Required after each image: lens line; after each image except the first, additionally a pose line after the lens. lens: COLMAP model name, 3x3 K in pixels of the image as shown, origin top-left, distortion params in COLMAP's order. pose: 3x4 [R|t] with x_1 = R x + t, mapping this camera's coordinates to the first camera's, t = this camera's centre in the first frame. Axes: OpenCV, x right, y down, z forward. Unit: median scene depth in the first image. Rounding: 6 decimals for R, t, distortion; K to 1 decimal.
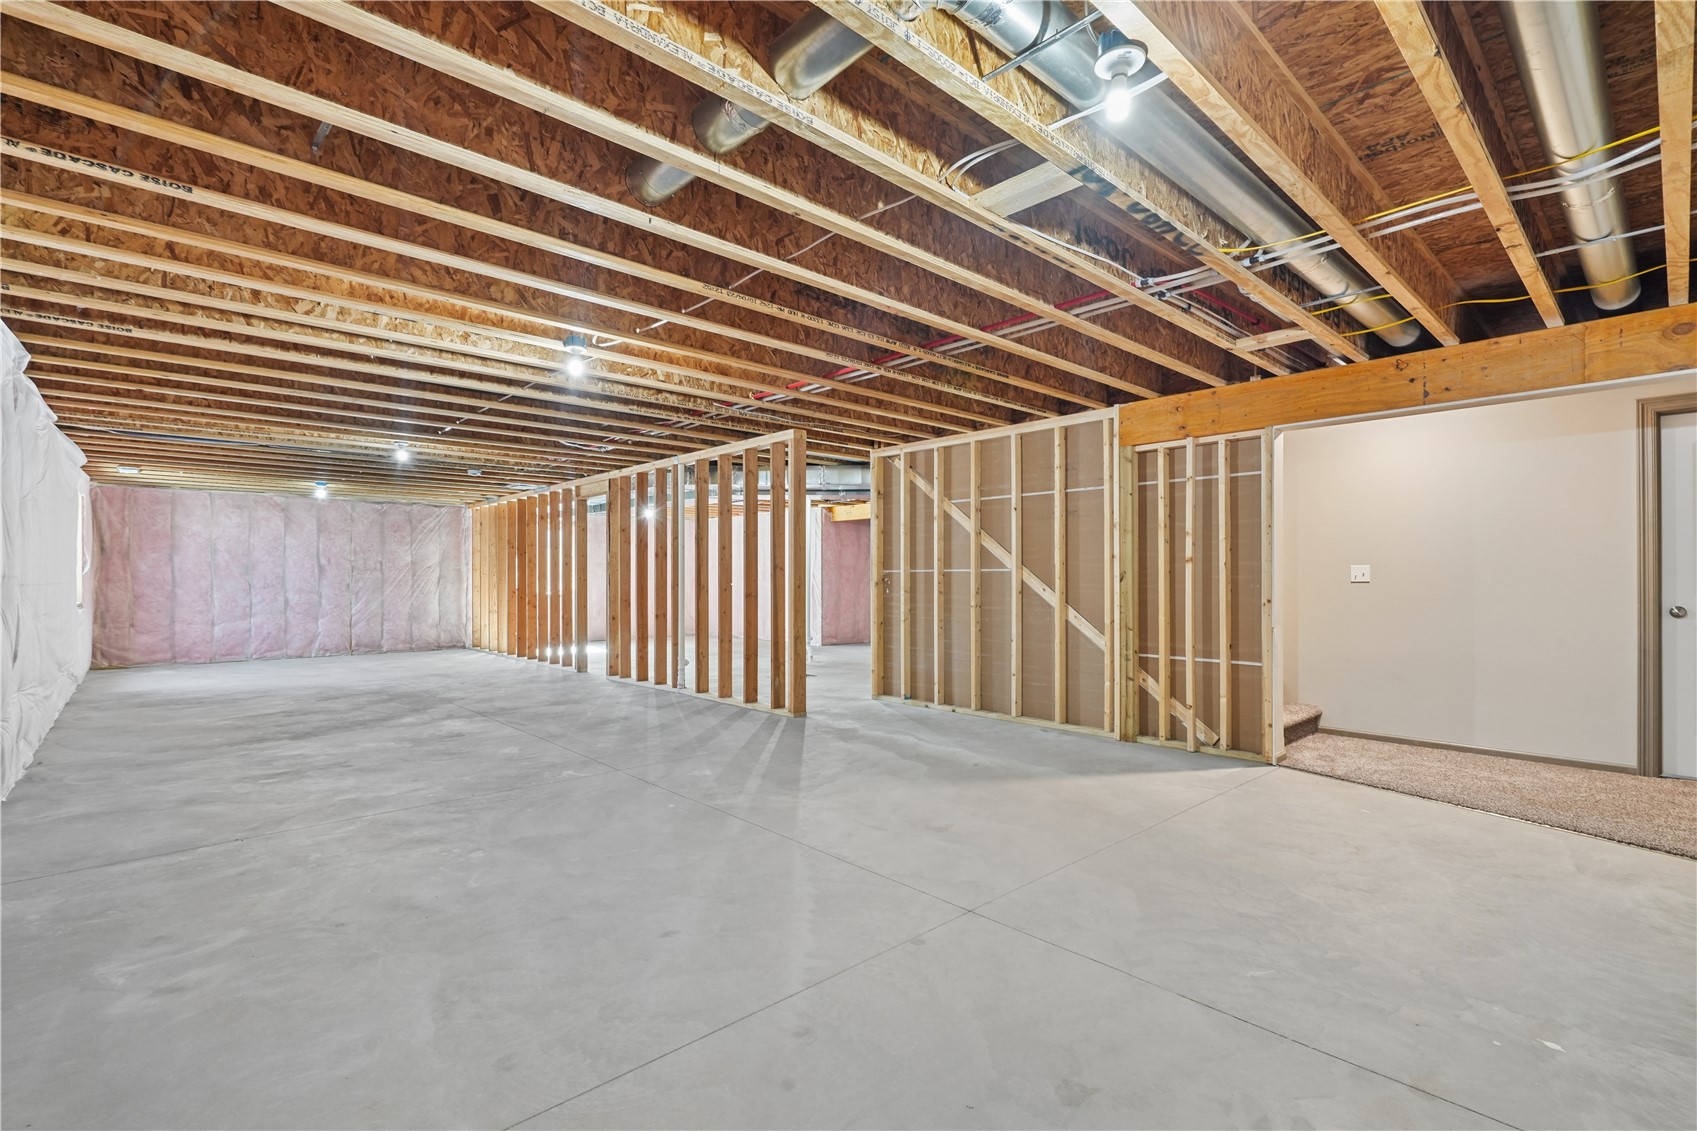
lens RADIAL K [[775.3, 0, 850.6], [0, 775.3, 572.5], [0, 0, 1]] dist [-0.003958, -0.000034]
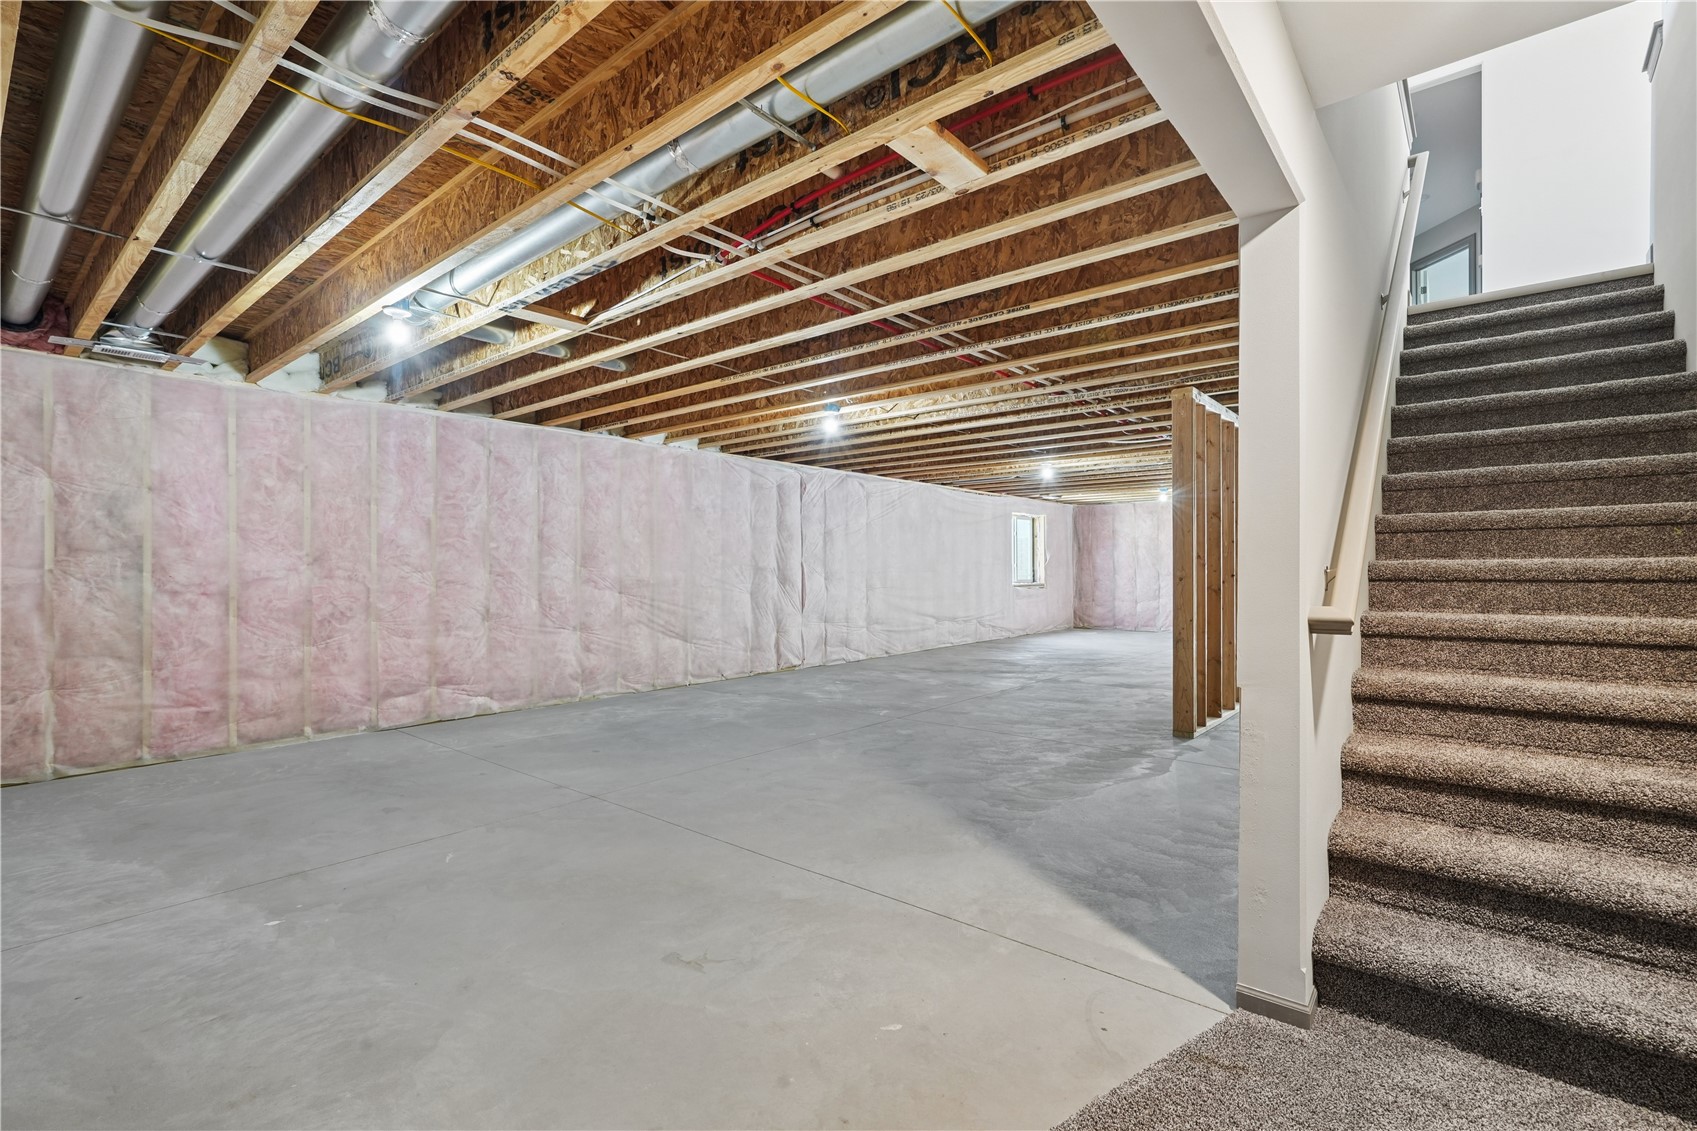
lens RADIAL K [[775.3, 0, 850.6], [0, 775.3, 572.5], [0, 0, 1]] dist [-0.003958, -0.000034]
pose [[0.121548, 0.005743, -0.992569, 0.472555], [0.011069, 0.999913, 0.007141, 0.000721], [0.992524, -0.011855, 0.121474, 0.368008]]
